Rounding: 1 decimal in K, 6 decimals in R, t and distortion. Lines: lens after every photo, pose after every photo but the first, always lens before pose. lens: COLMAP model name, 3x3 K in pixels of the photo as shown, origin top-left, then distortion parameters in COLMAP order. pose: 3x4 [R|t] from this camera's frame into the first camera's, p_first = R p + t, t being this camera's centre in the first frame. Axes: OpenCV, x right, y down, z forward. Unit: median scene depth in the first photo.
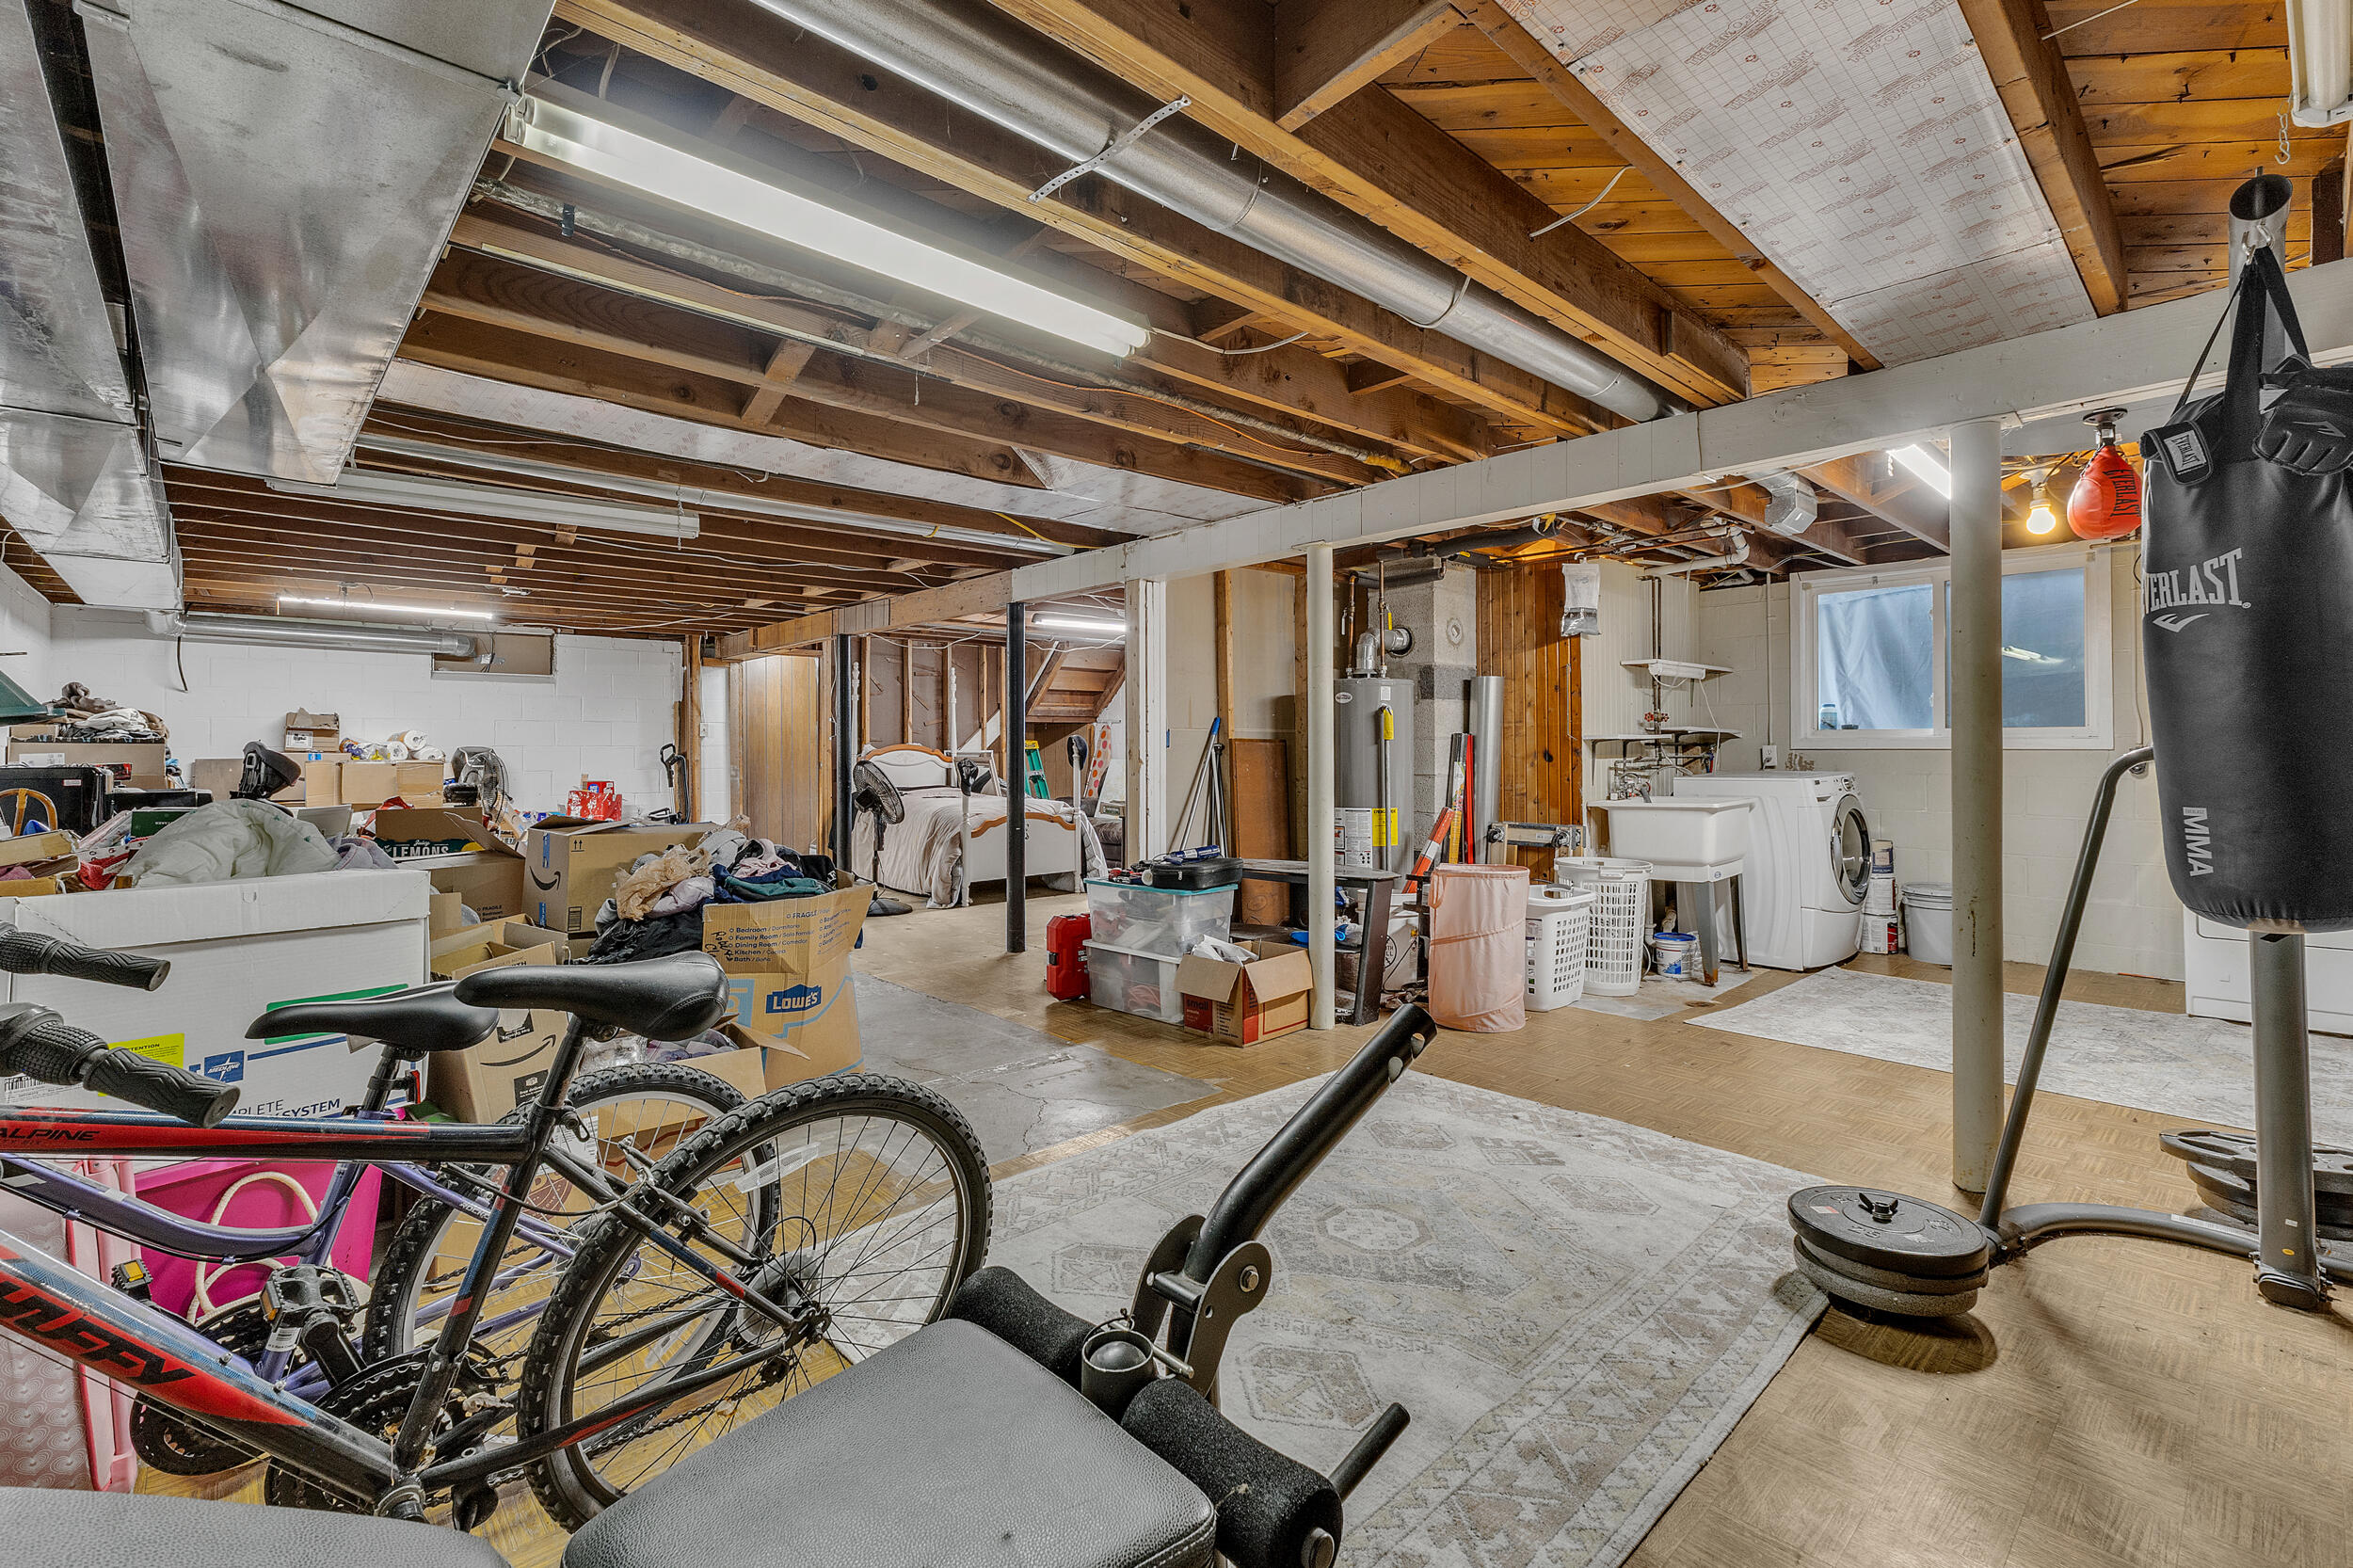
lens RADIAL K [[1022.2, 0, 1177.6], [0, 1022.2, 738.0], [0, 0, 1]] dist [0.000504, 0.000053]
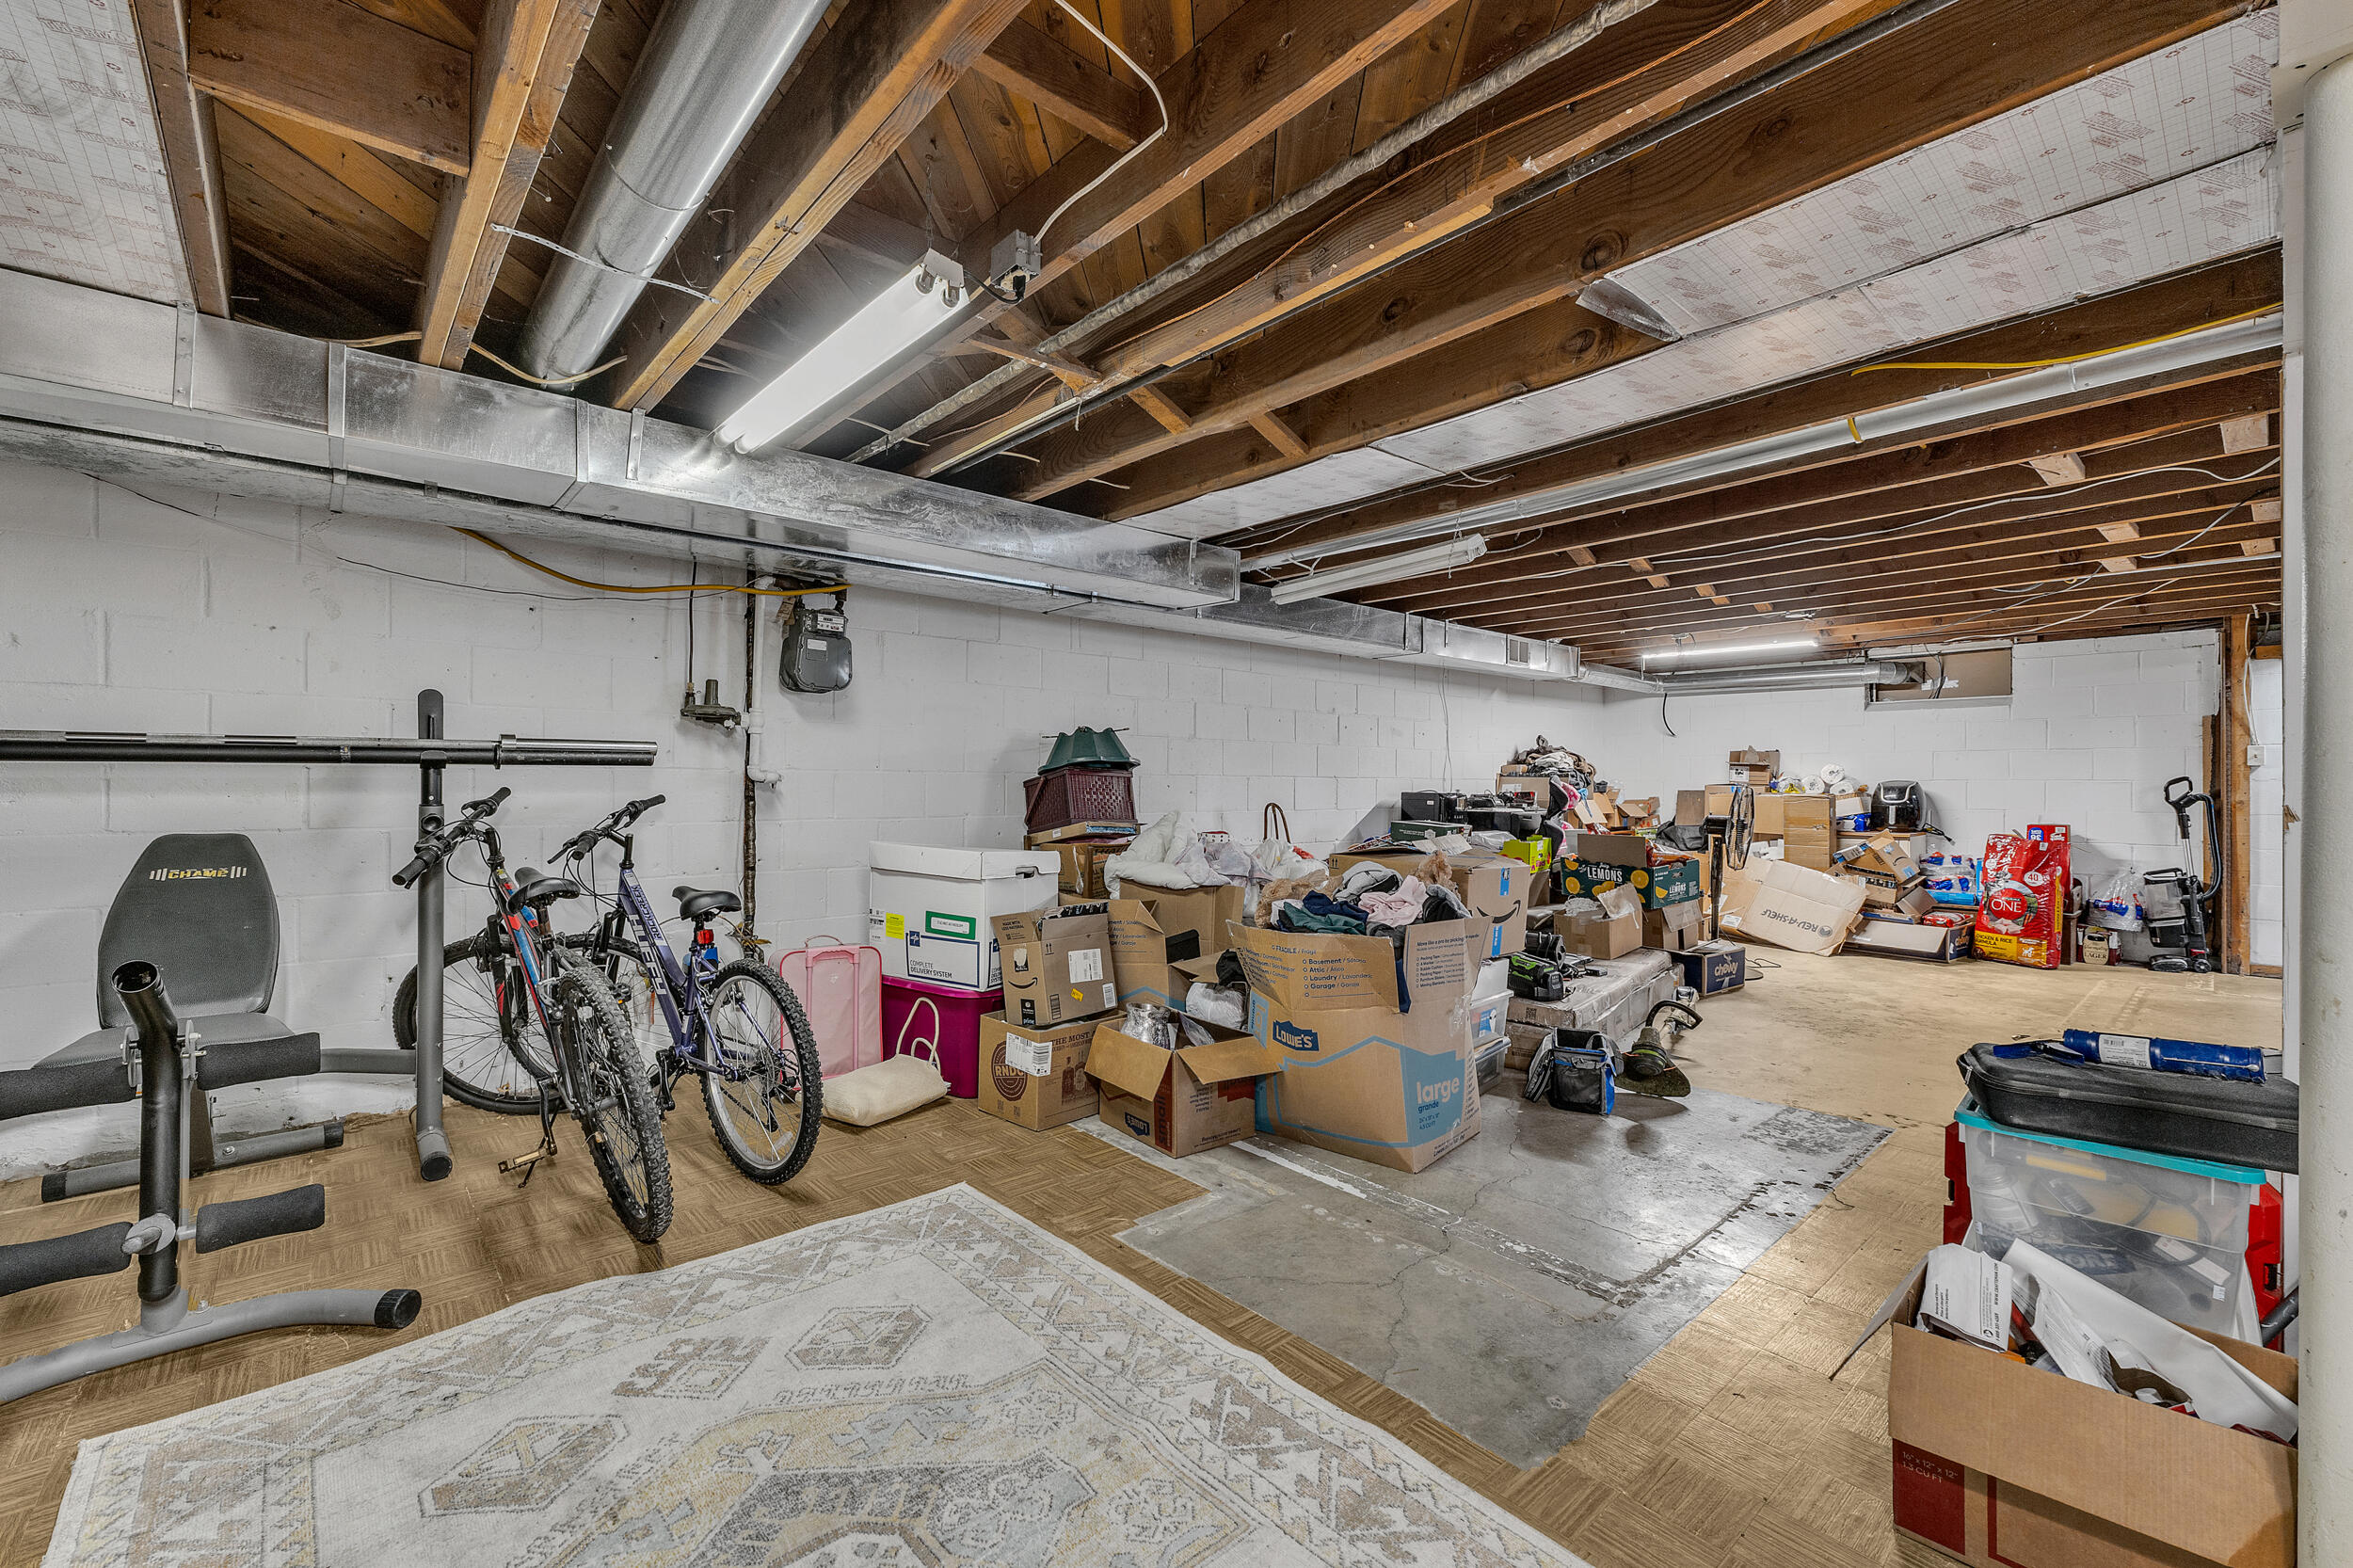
lens RADIAL K [[988.7, 0, 1183.9], [0, 988.7, 779.0], [0, 0, 1]] dist [0.000083, 0.000056]
pose [[-0.019876, -0.003227, -0.999797, 0.249326], [0.007850, 0.999963, -0.003384, 0.005718], [0.999772, -0.007916, -0.019850, 0.399321]]
